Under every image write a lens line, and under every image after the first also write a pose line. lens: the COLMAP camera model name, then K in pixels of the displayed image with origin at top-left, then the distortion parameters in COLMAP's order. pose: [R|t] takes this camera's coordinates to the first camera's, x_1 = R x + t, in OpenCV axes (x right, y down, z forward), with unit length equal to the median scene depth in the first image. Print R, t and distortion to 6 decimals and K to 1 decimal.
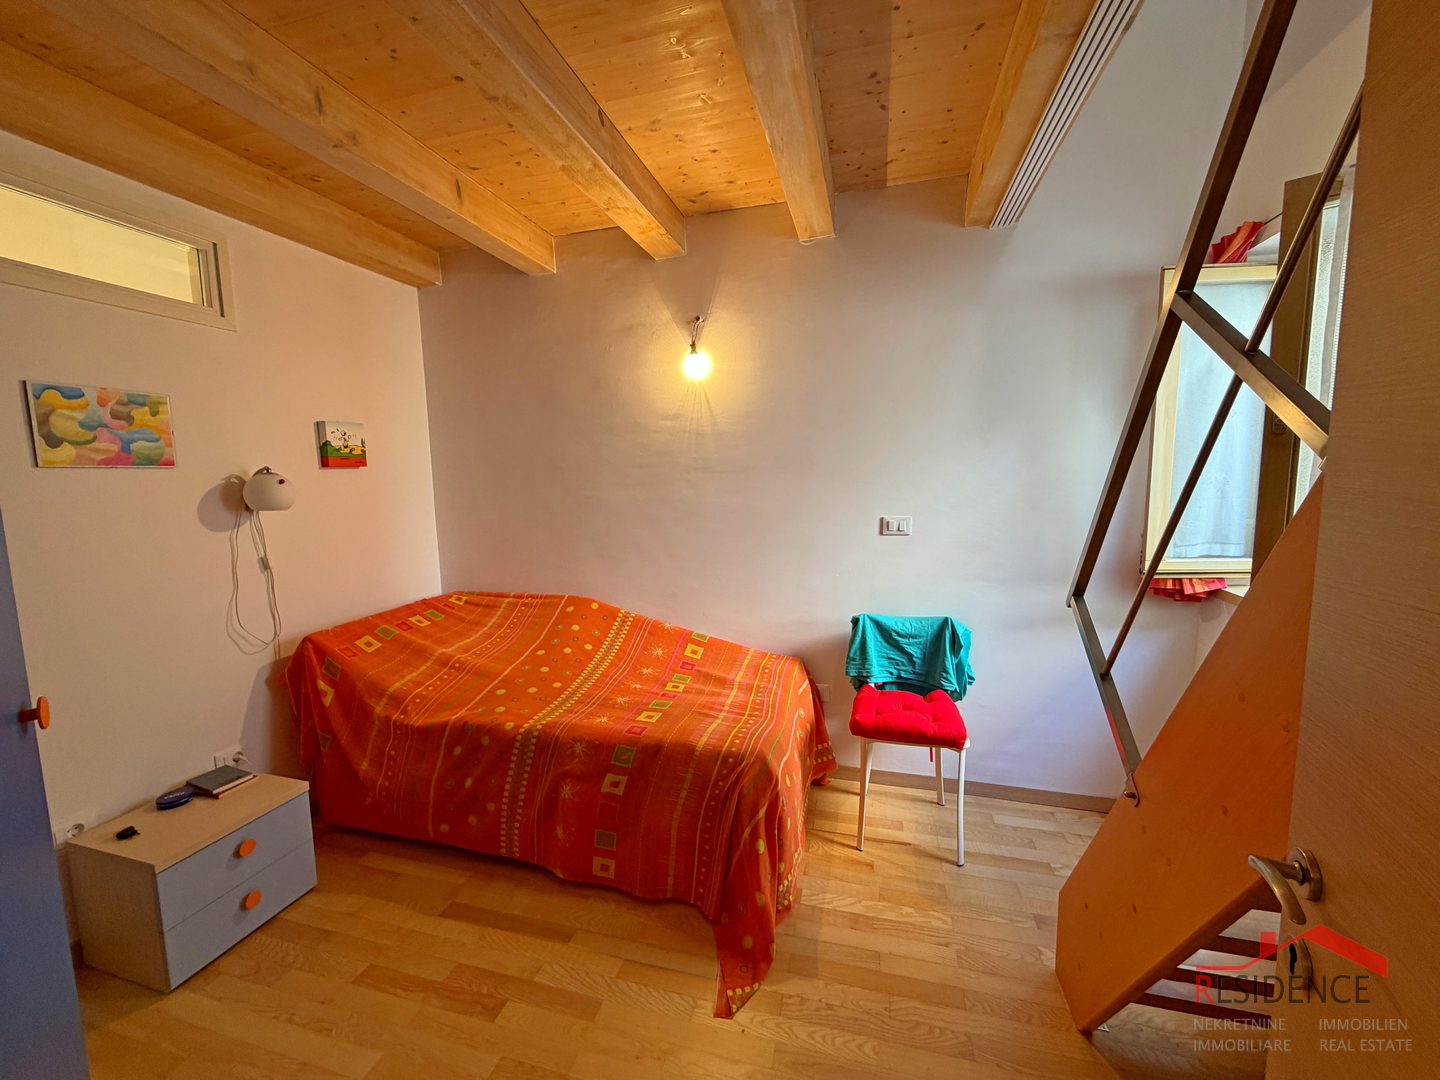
lens RADIAL K [[573.1, 0, 716.2], [0, 573.1, 537.1], [0, 0, 1]] dist [-0.000615, 0.000415]
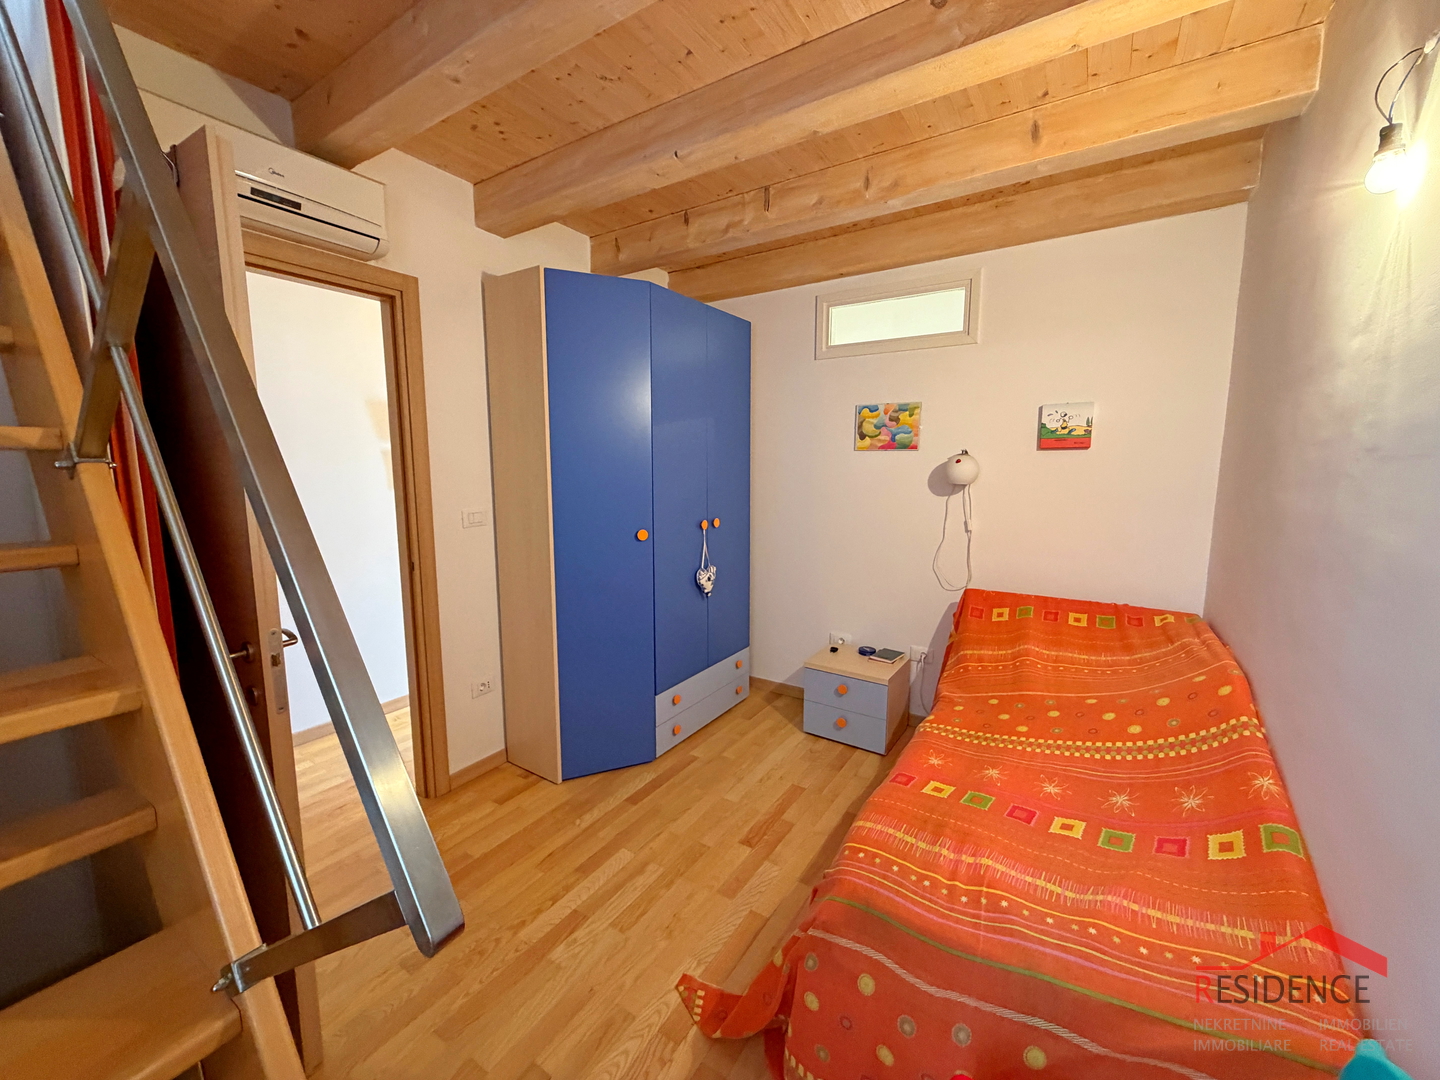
lens RADIAL K [[573.1, 0, 716.2], [0, 573.1, 537.1], [0, 0, 1]] dist [-0.000615, 0.000415]
pose [[-0.303421, 0.141908, -0.942230, 0.733821], [-0.106242, 0.977644, 0.181454, -0.125859], [0.946915, 0.155162, -0.281561, 1.050752]]
